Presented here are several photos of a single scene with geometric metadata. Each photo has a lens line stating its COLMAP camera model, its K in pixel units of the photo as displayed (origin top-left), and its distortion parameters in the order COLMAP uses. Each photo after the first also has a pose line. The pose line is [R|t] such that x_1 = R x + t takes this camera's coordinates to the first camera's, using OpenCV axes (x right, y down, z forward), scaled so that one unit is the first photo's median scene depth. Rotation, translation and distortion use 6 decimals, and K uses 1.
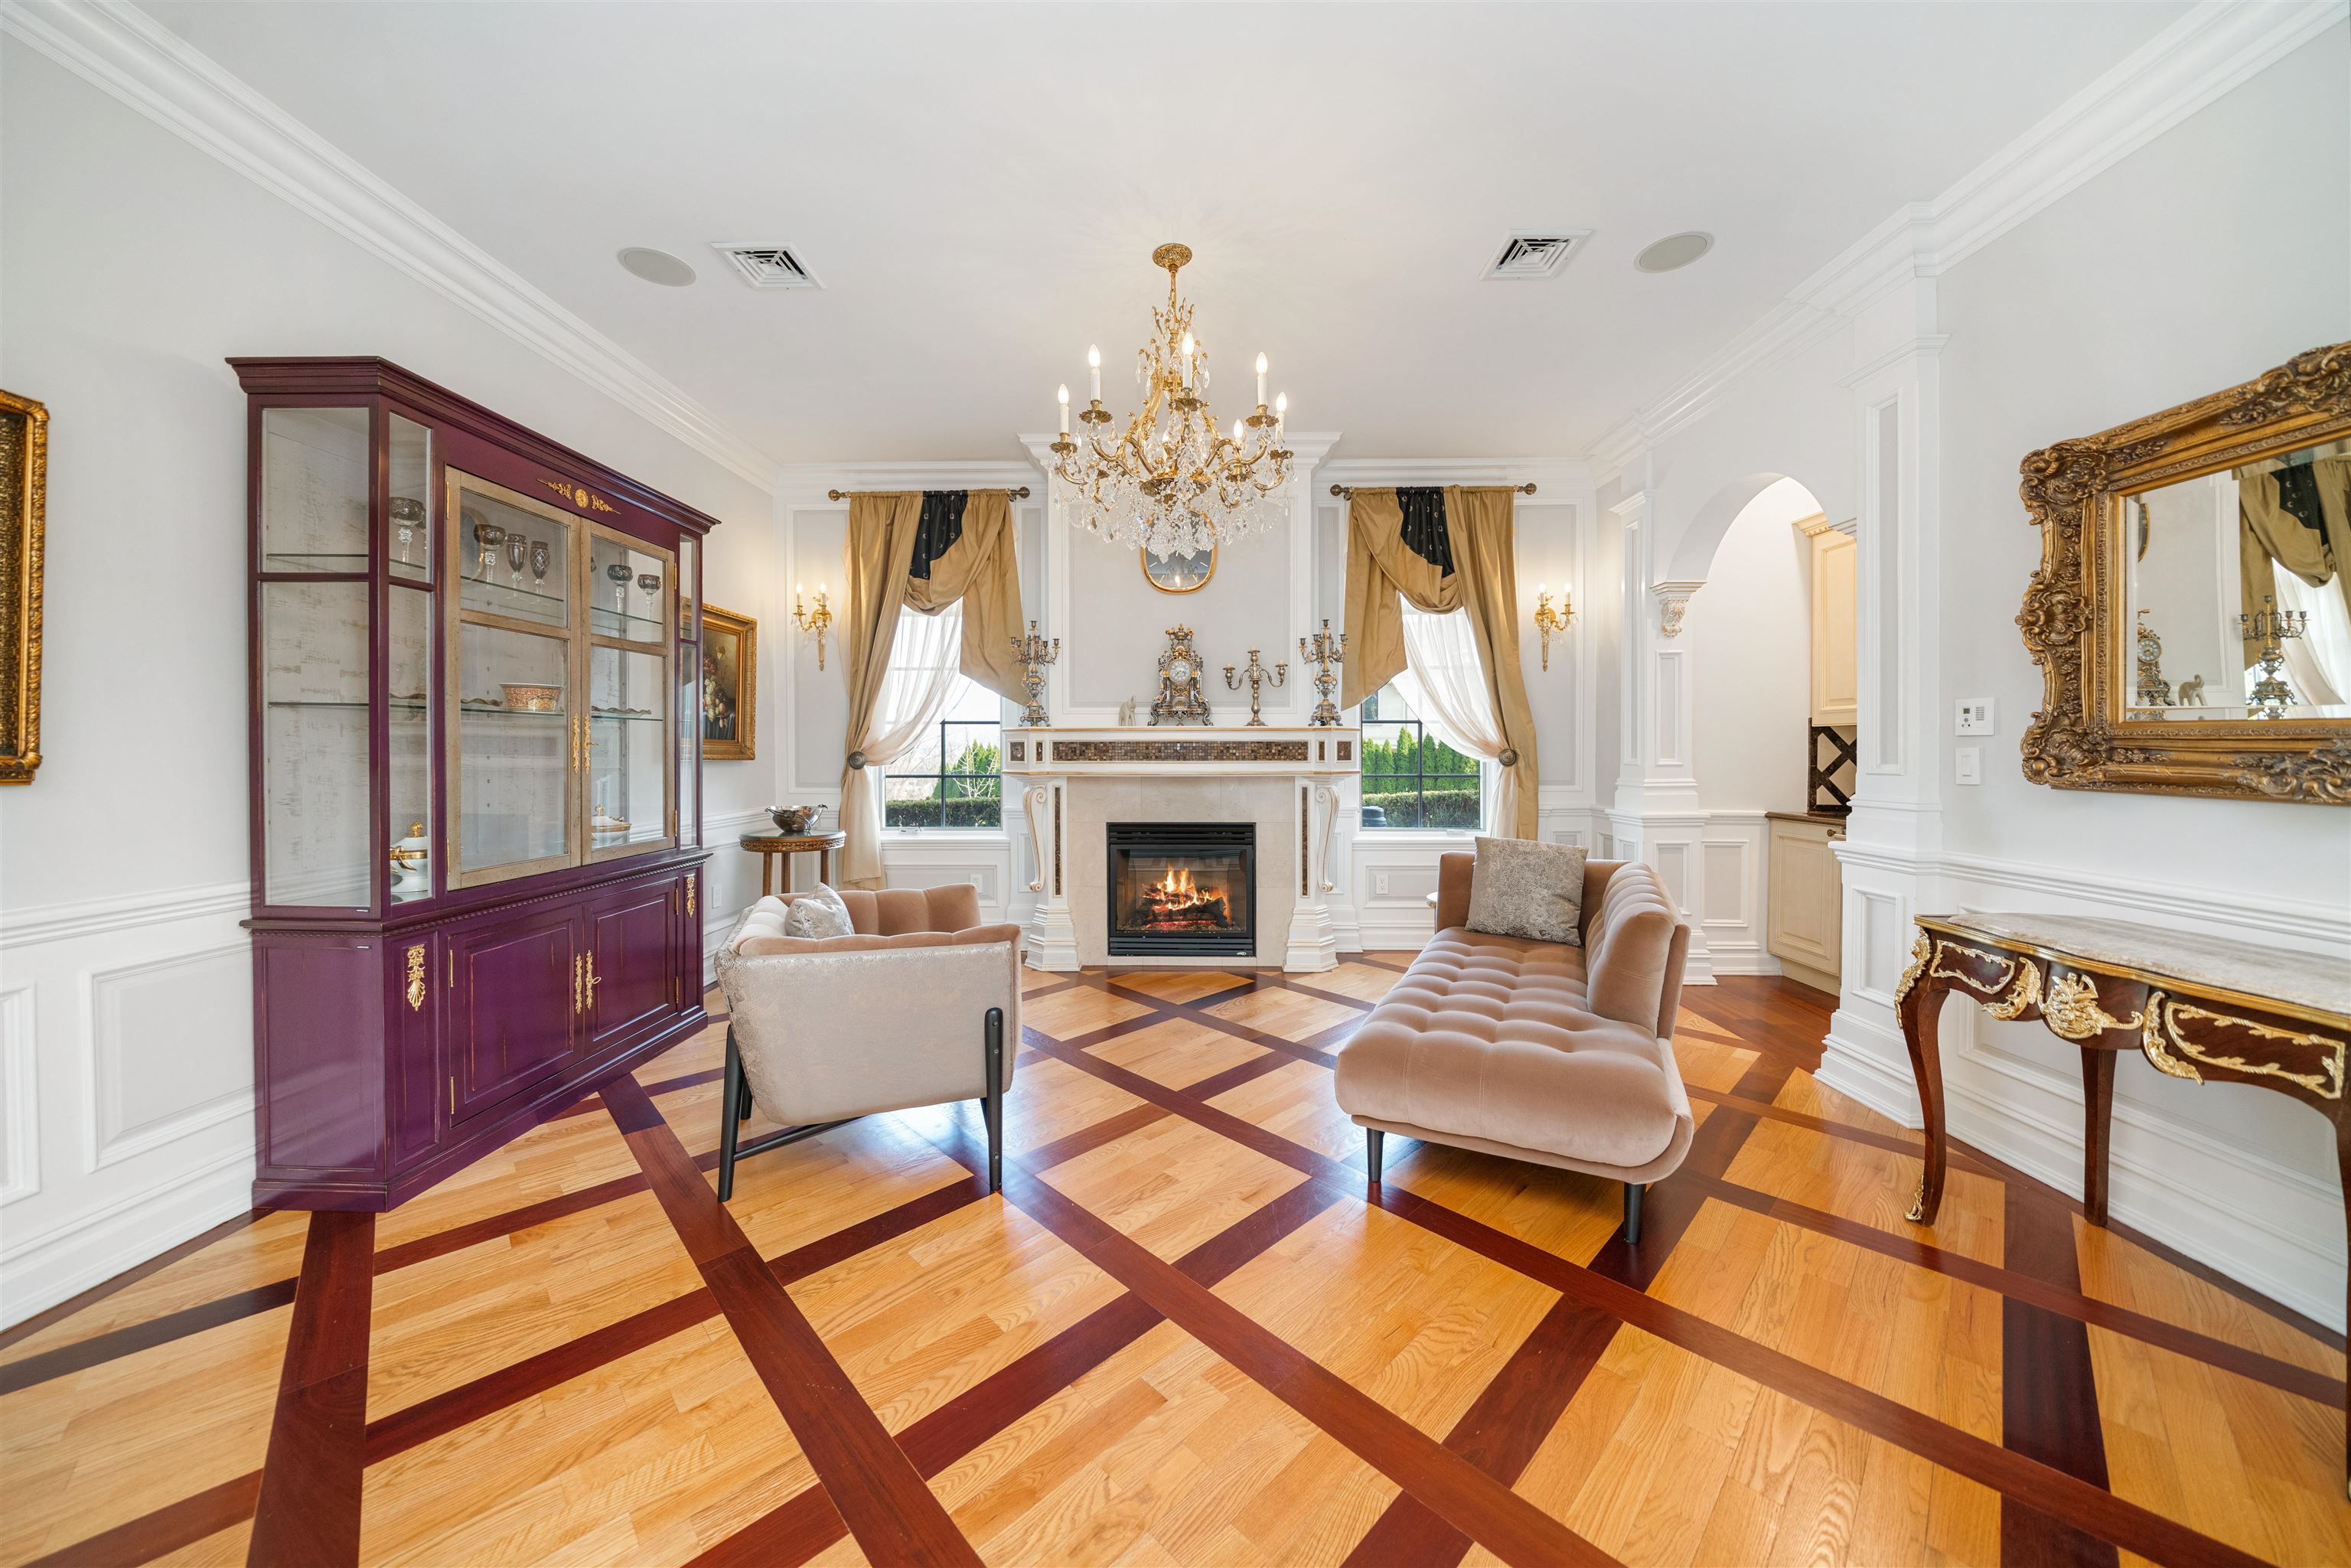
lens RADIAL K [[784.6, 0, 1185.4], [0, 784.6, 751.5], [0, 0, 1]] dist [-0.000981, 0.000051]
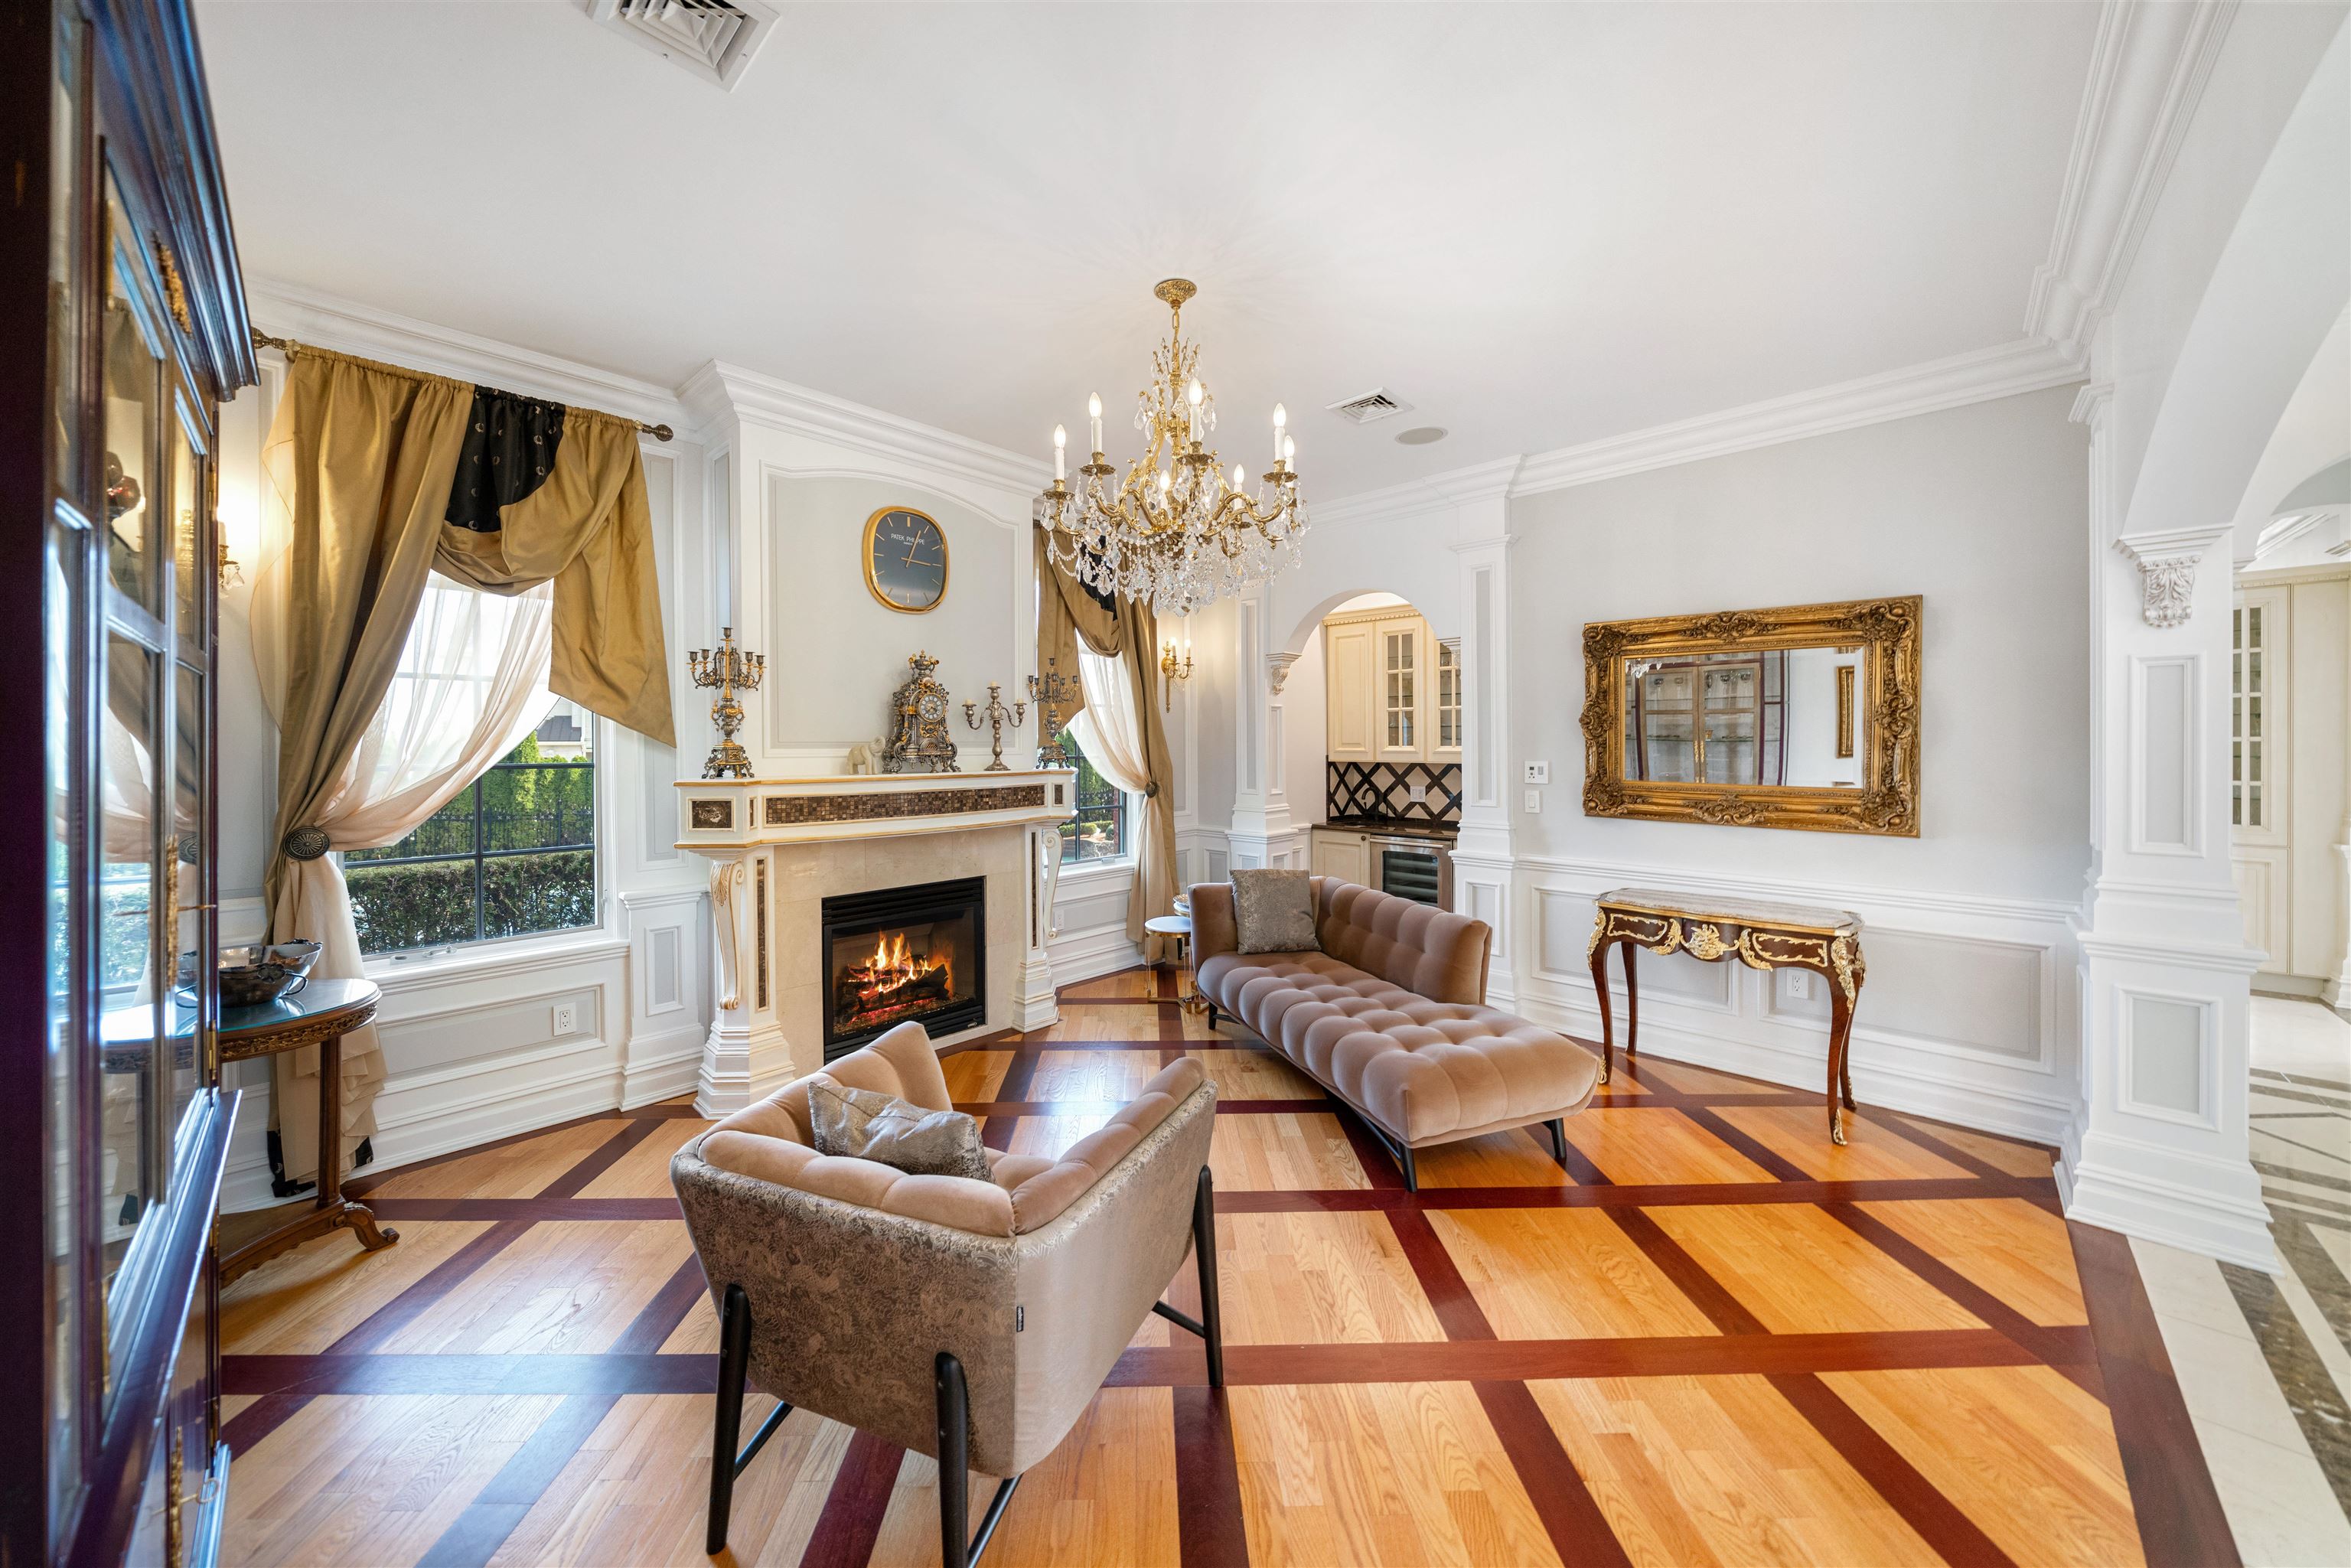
lens RADIAL K [[784.6, 0, 1185.4], [0, 784.6, 751.5], [0, 0, 1]] dist [-0.000981, 0.000051]
pose [[0.701511, -0.002462, 0.712654, -0.402857], [0.005160, 0.999985, -0.001624, -0.050937], [-0.712640, 0.004816, 0.701514, 0.206103]]
